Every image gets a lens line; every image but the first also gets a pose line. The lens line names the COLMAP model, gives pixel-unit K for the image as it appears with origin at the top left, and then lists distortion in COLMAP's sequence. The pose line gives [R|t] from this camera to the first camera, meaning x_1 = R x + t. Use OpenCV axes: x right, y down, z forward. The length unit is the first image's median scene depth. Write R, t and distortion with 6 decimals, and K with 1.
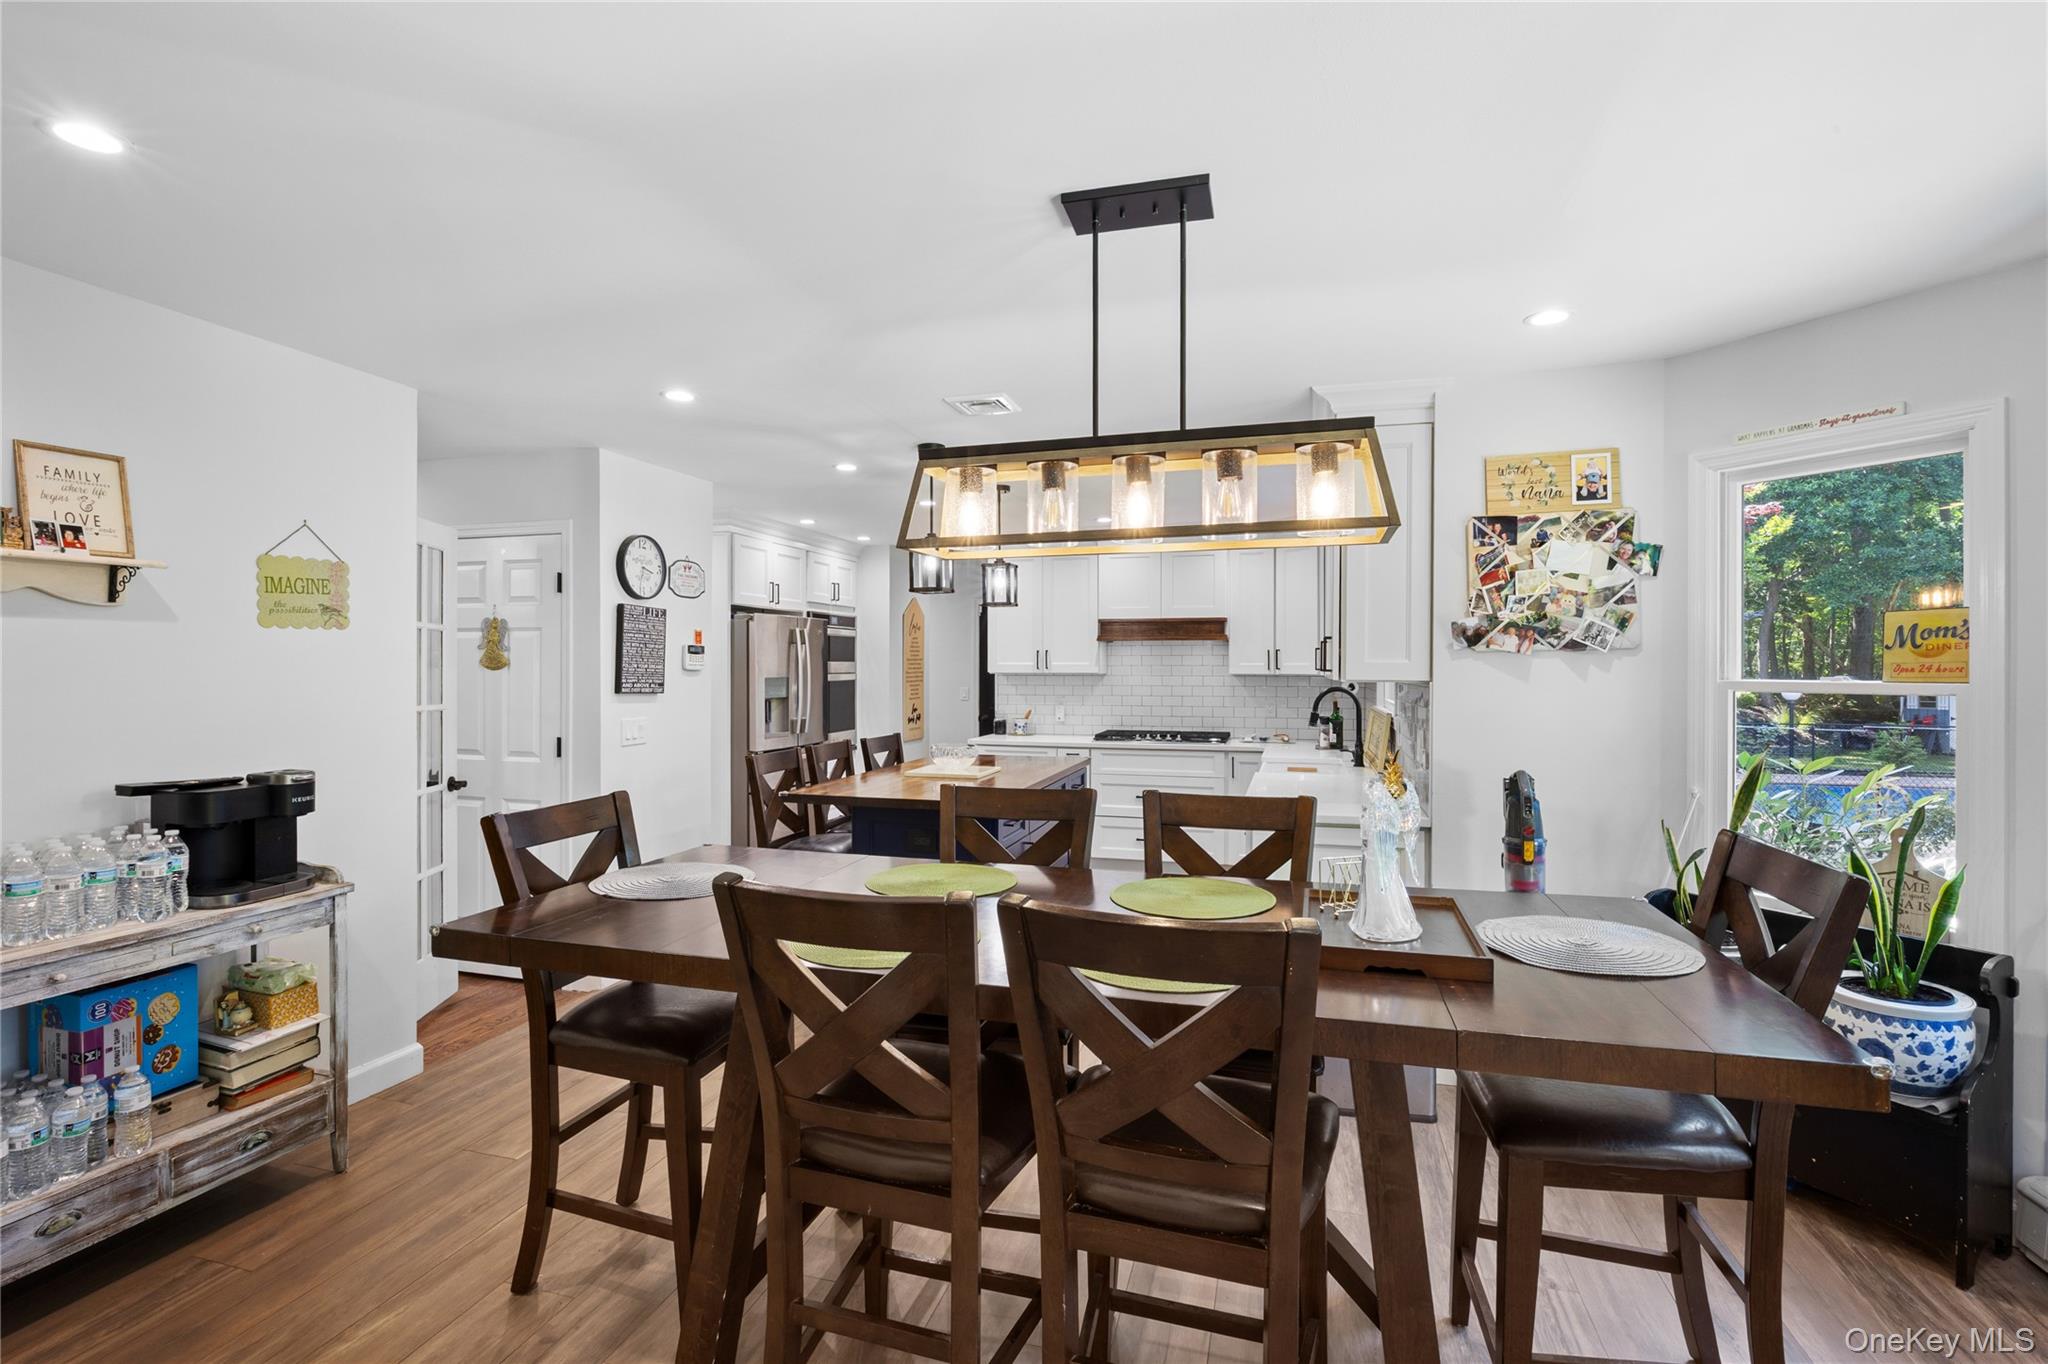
lens RADIAL K [[912.3, 0, 1029.3], [0, 912.3, 672.8], [0, 0, 1]] dist [-0.008330, 0.000160]
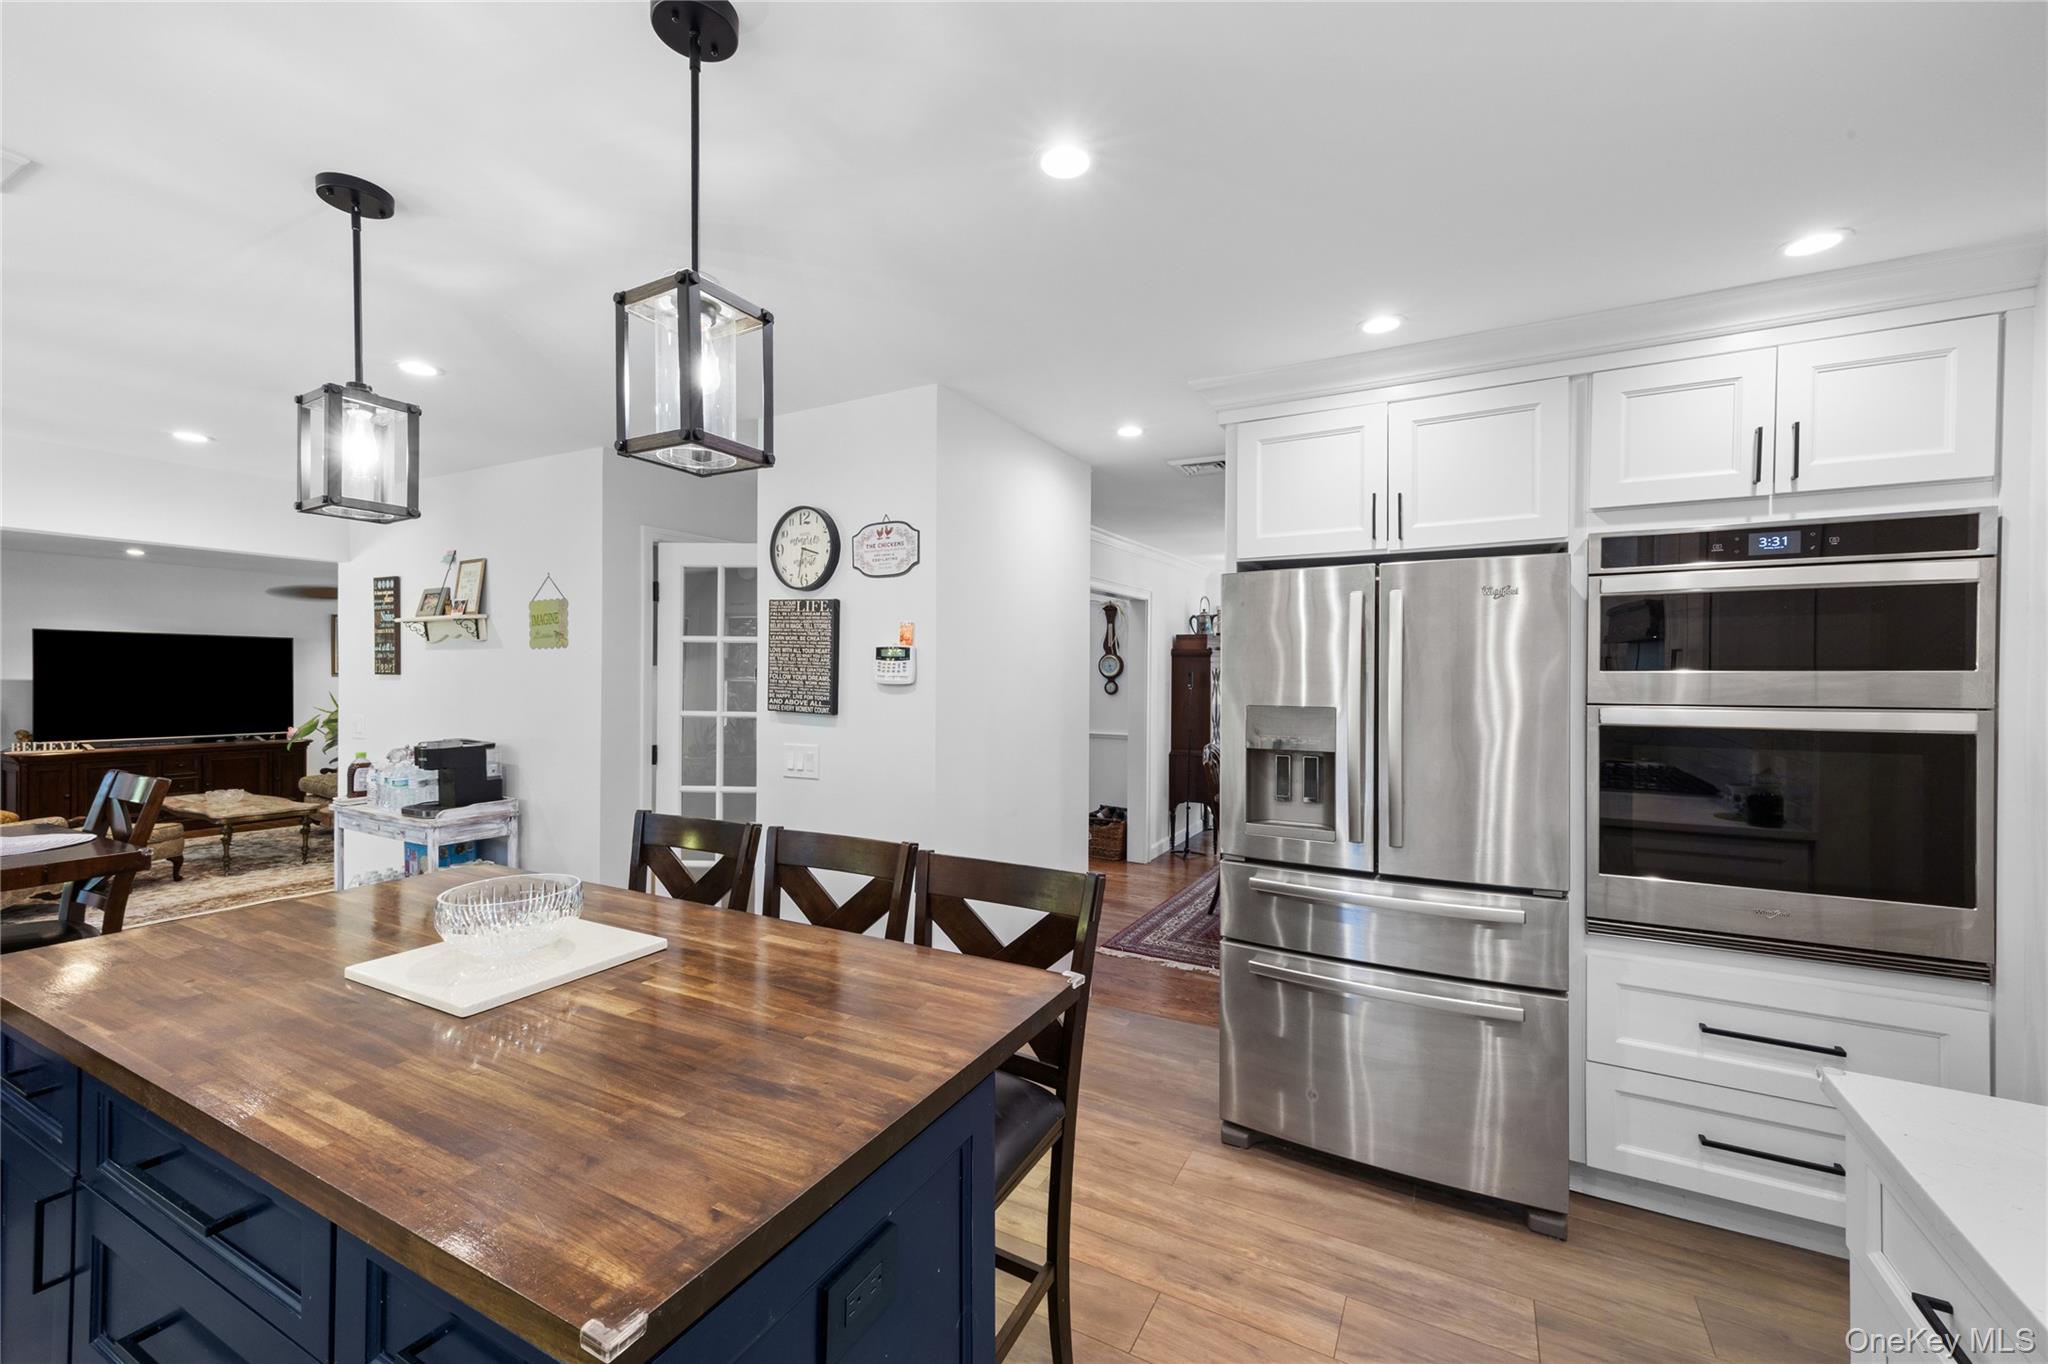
lens RADIAL K [[828.9, 0, 1020.3], [0, 828.9, 671.0], [0, 0, 1]] dist [-0.001368, -0.000140]
pose [[-0.217501, 0.002905, -0.976056, 0.326357], [-0.010650, 0.999929, 0.005350, -0.027359], [0.976002, 0.011559, -0.217454, 1.986658]]
